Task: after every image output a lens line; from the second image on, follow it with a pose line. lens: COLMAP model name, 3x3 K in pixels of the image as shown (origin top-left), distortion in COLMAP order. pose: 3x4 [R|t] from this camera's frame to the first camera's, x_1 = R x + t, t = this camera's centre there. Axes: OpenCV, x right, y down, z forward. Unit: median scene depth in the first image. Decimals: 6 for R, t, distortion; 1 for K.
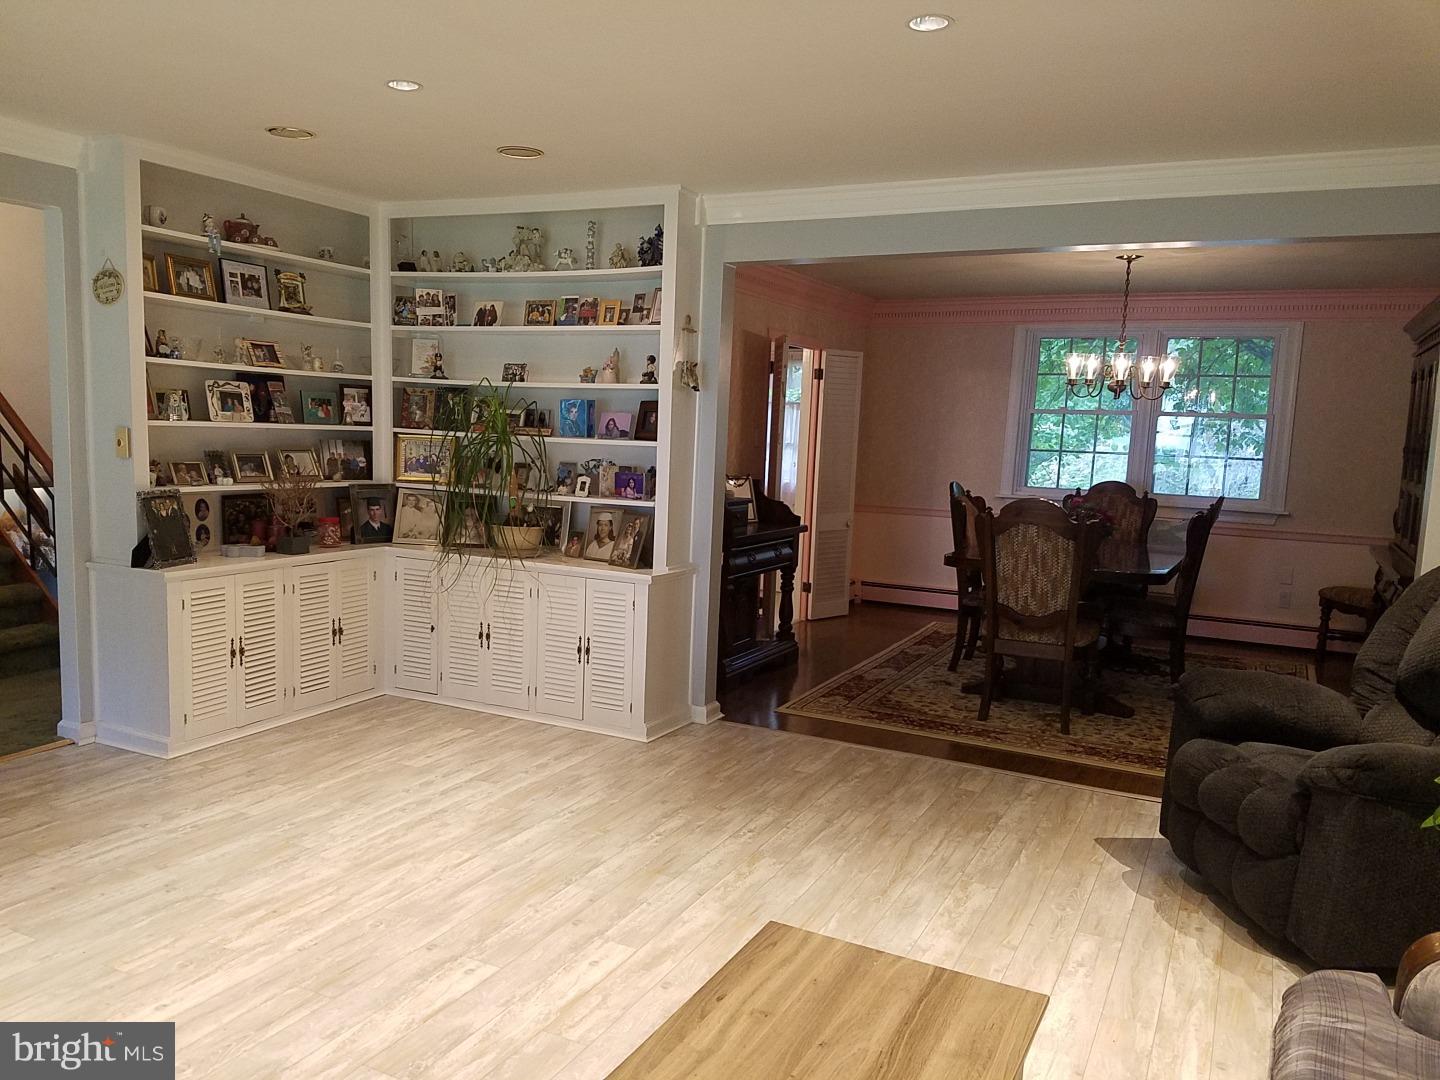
lens RADIAL K [[1096.6, 0, 690.0], [0, 1096.6, 550.2], [0, 0, 1]] dist [0.289674, -0.580141]
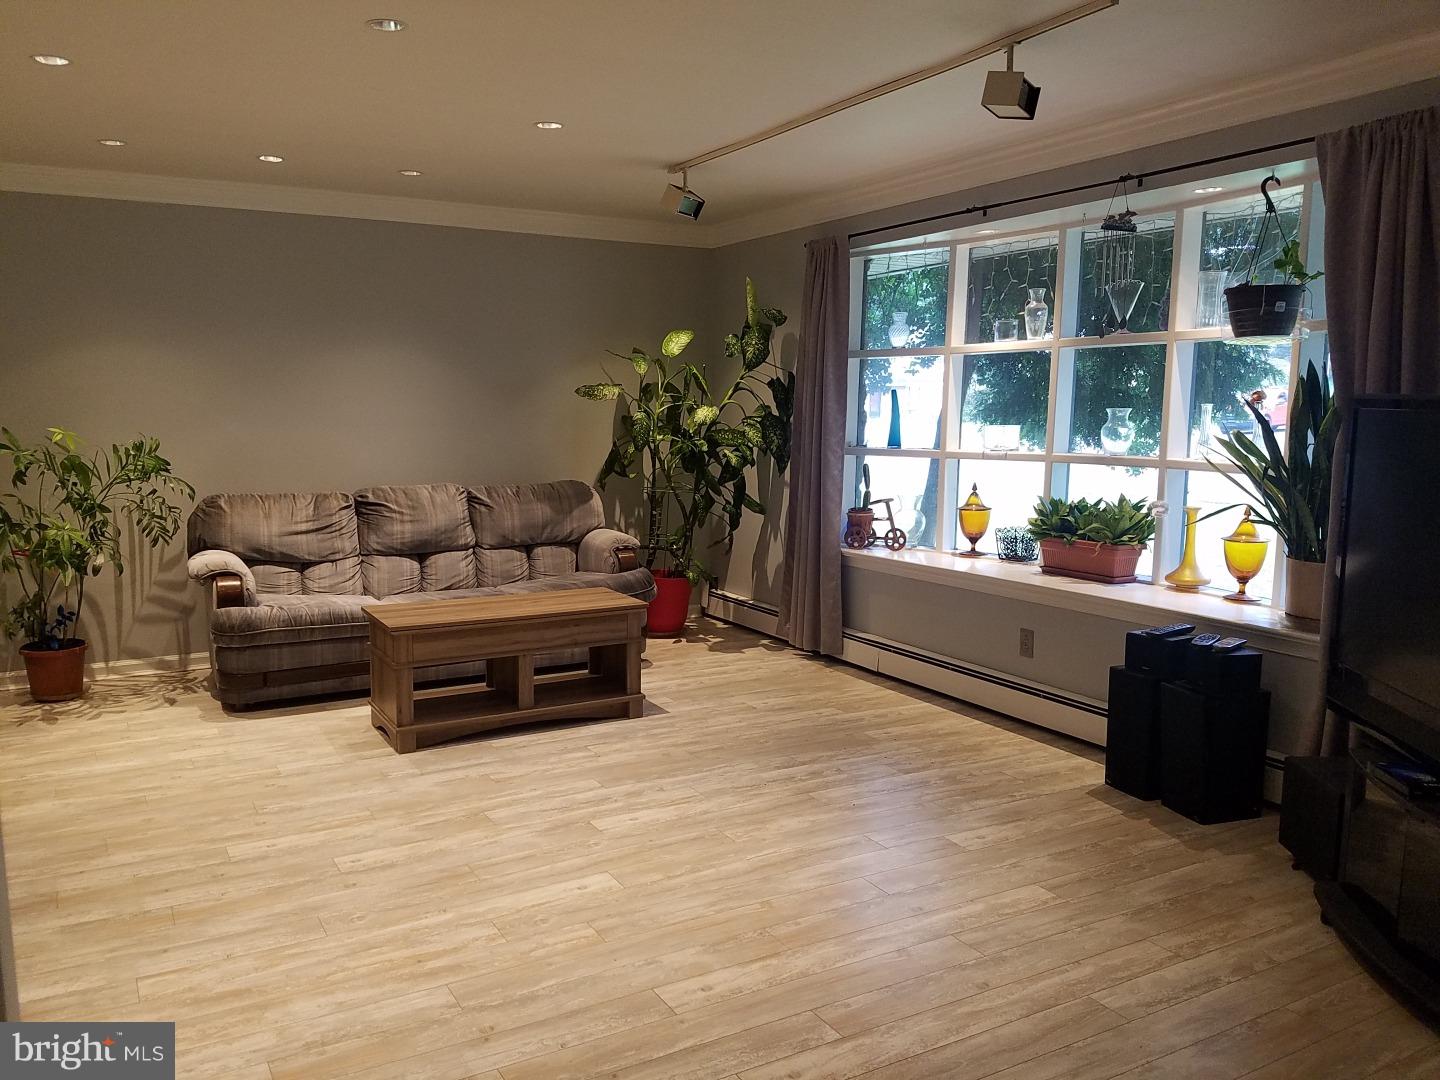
lens RADIAL K [[1096.6, 0, 690.0], [0, 1096.6, 550.2], [0, 0, 1]] dist [0.289674, -0.580141]
pose [[-0.829391, -0.110699, 0.547591, -0.687352], [0.030996, 0.969544, 0.242947, -0.132546], [-0.557808, 0.218472, -0.800700, 1.063287]]
